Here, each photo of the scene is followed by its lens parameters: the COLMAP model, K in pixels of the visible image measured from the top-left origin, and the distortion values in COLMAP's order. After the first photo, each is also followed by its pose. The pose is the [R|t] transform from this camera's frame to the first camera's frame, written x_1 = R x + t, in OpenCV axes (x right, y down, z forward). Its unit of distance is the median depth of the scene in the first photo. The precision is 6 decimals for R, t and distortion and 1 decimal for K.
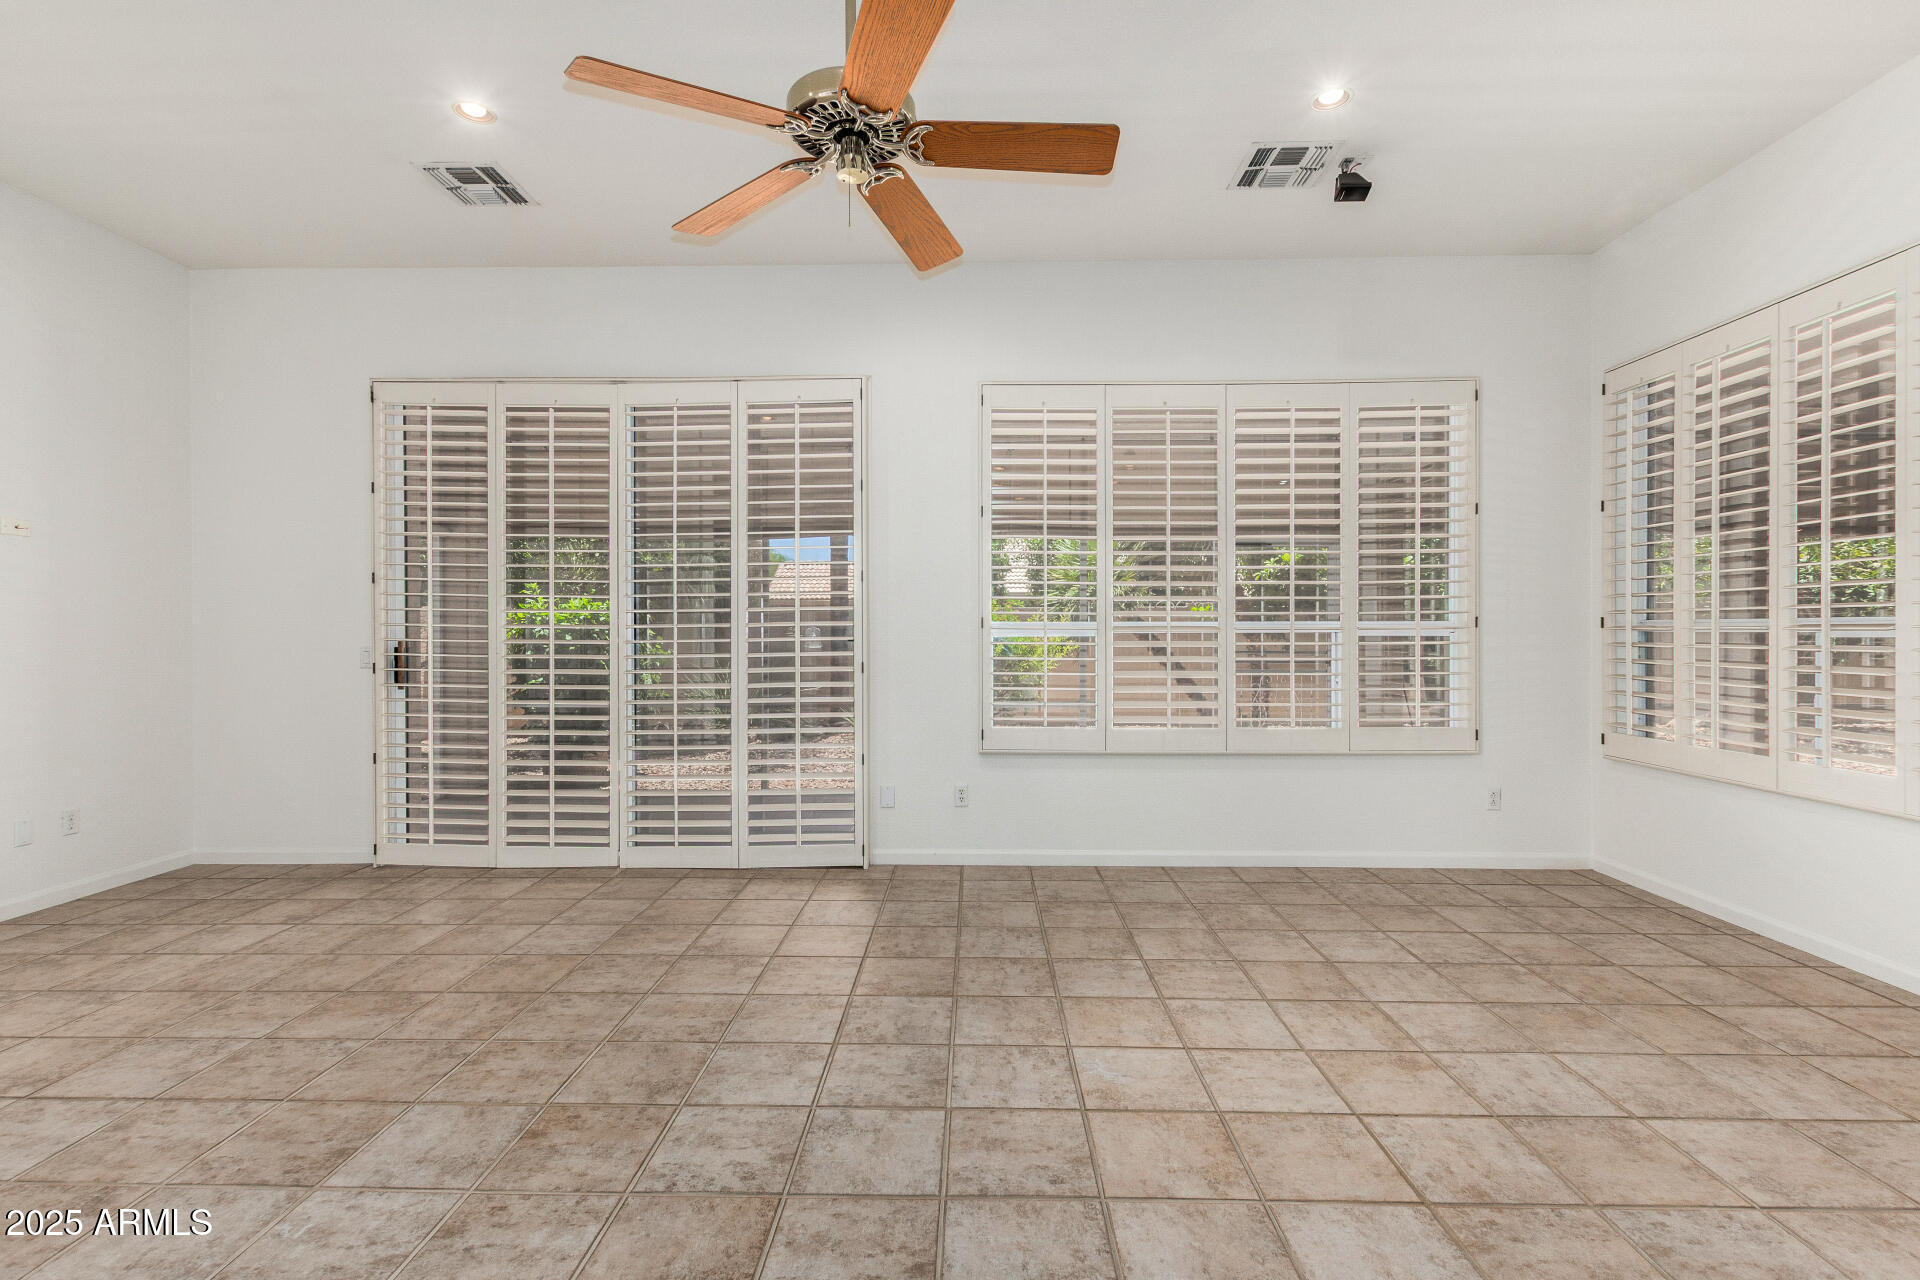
lens RADIAL K [[881.3, 0, 959.2], [0, 881.3, 638.8], [0, 0, 1]] dist [0.005282, -0.001385]
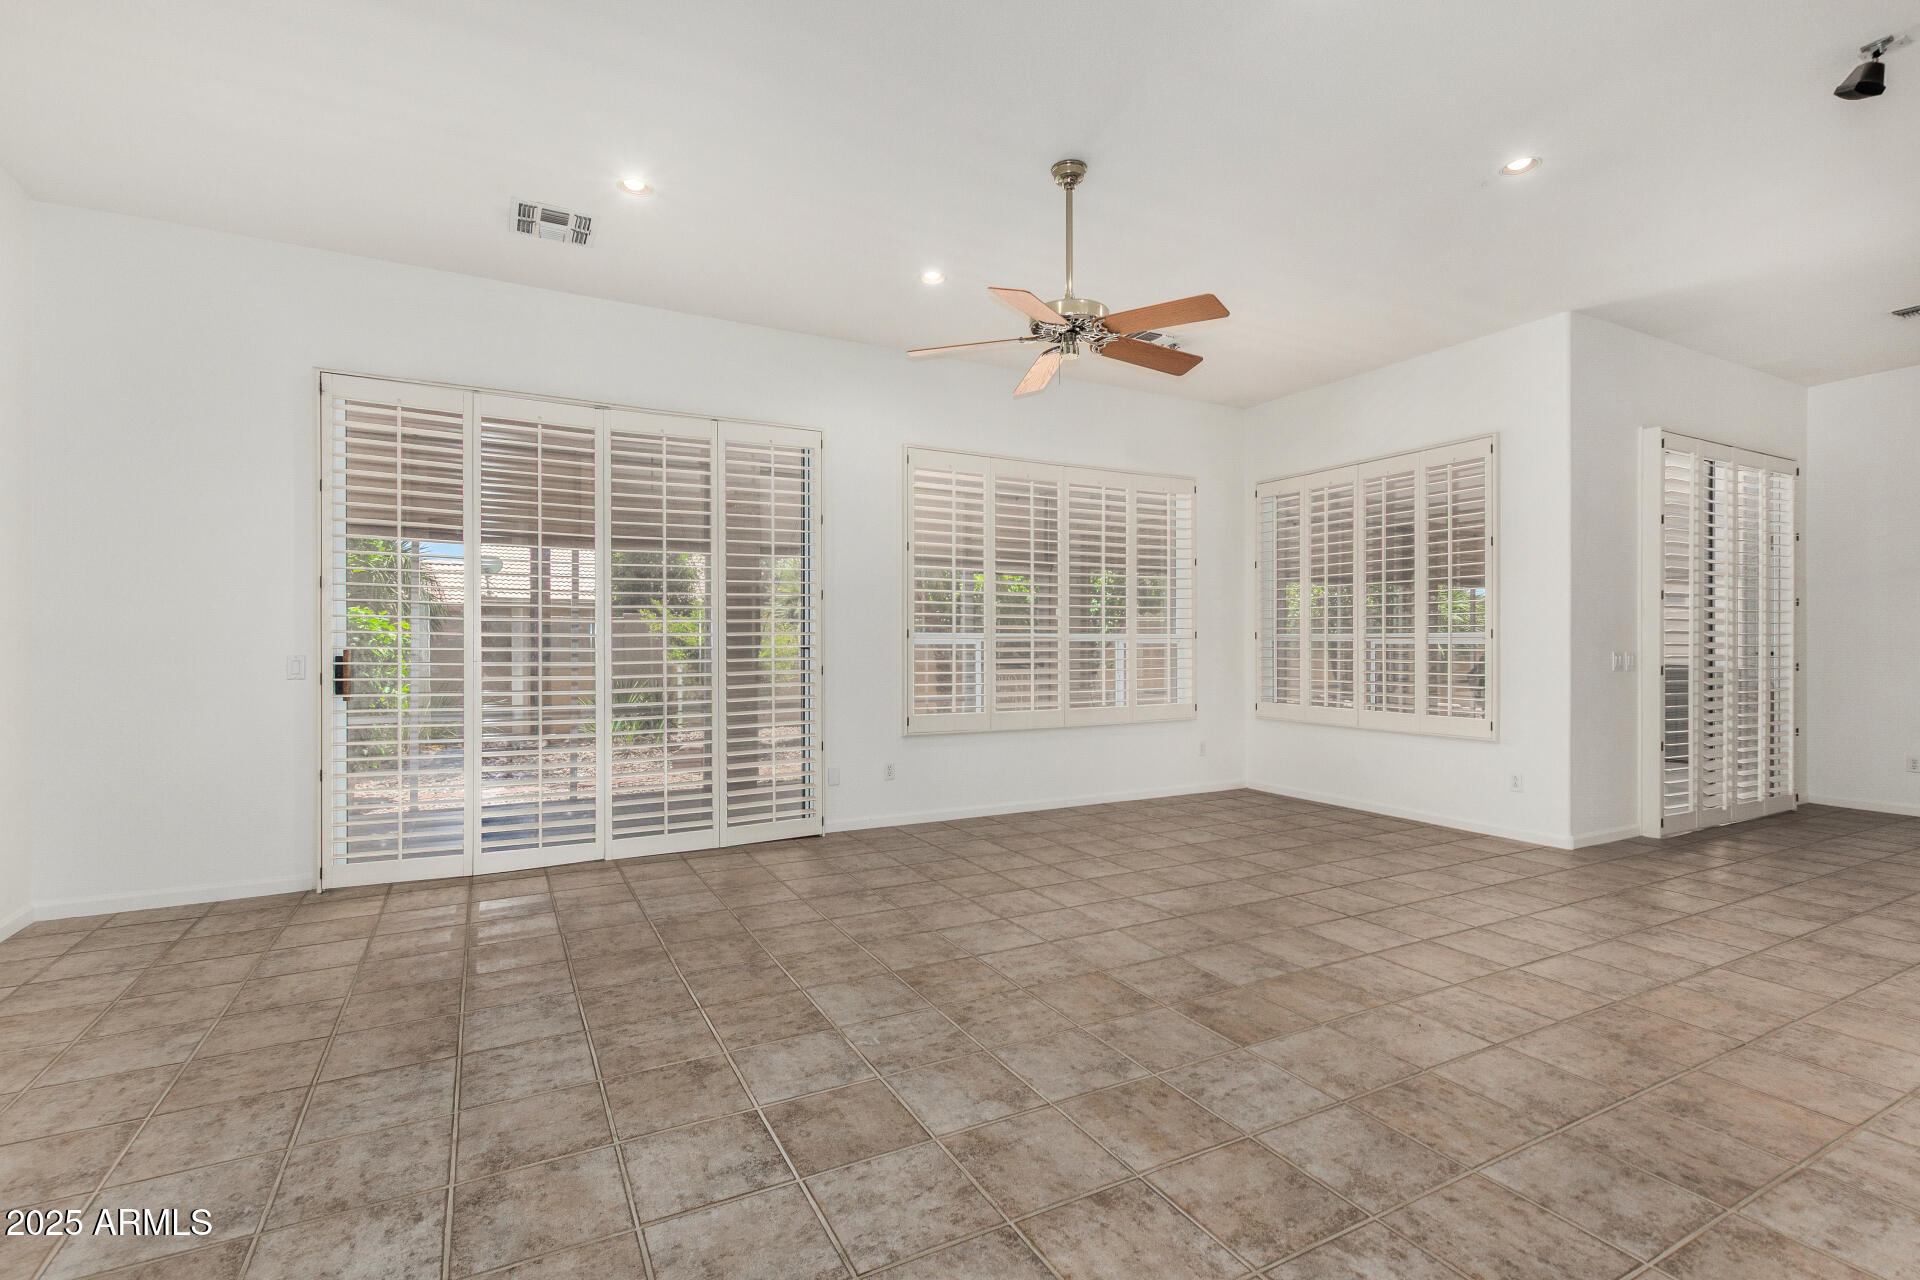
lens RADIAL K [[881.3, 0, 968.1], [0, 881.3, 635.6], [0, 0, 1]] dist [0.005282, -0.001385]
pose [[0.867143, 0.004961, 0.498035, -0.820903], [0.002967, 0.999881, -0.015127, 0.007009], [-0.498051, 0.014595, 0.867025, -0.226691]]
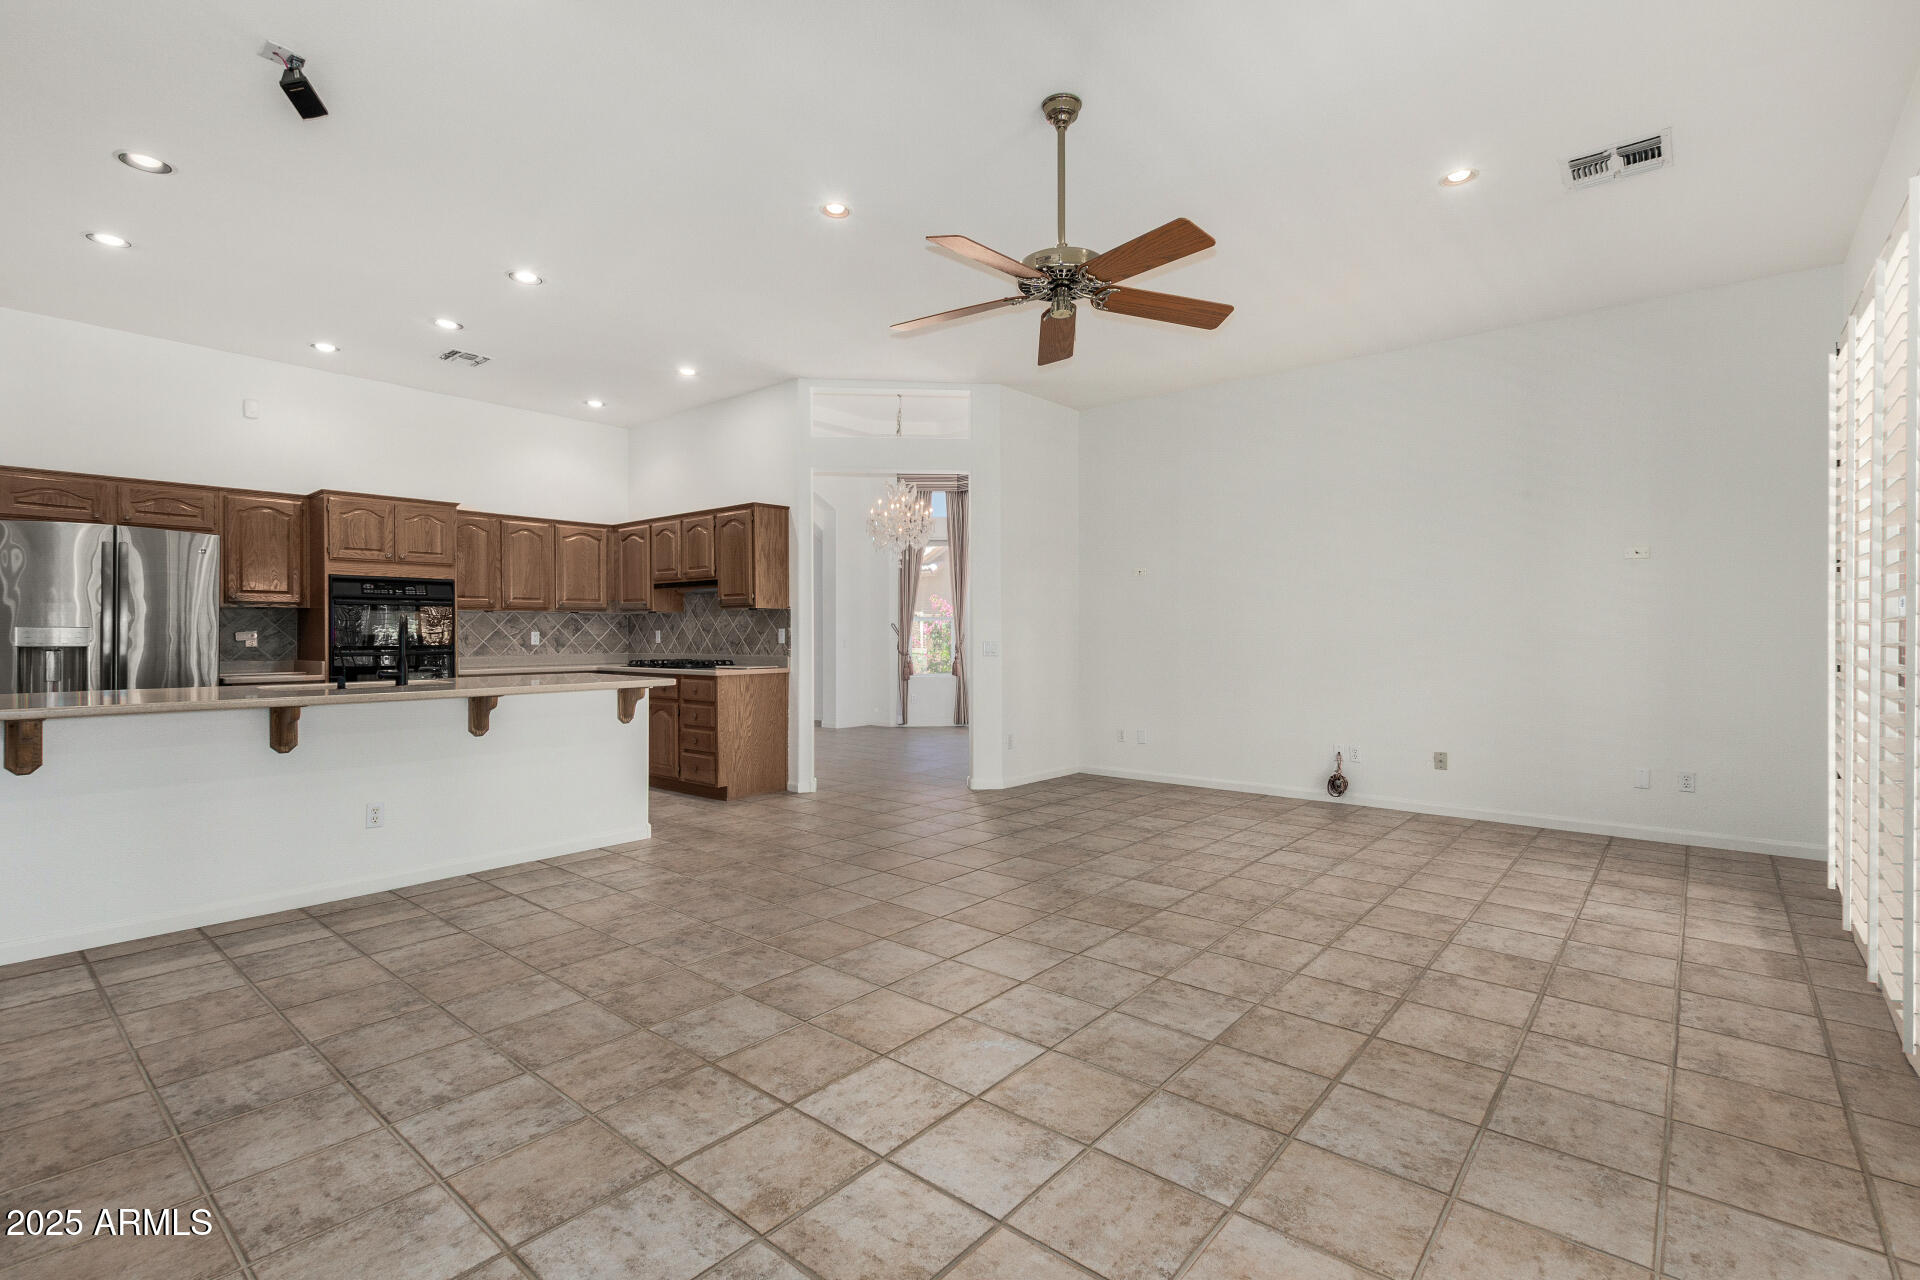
lens RADIAL K [[881.3, 0, 944.0], [0, 881.3, 637.0], [0, 0, 1]] dist [0.005282, -0.001385]
pose [[-0.644519, 0.005239, -0.764570, 0.839585], [-0.003261, 0.999949, 0.009601, -0.008475], [0.764581, 0.008682, -0.644469, 1.354007]]
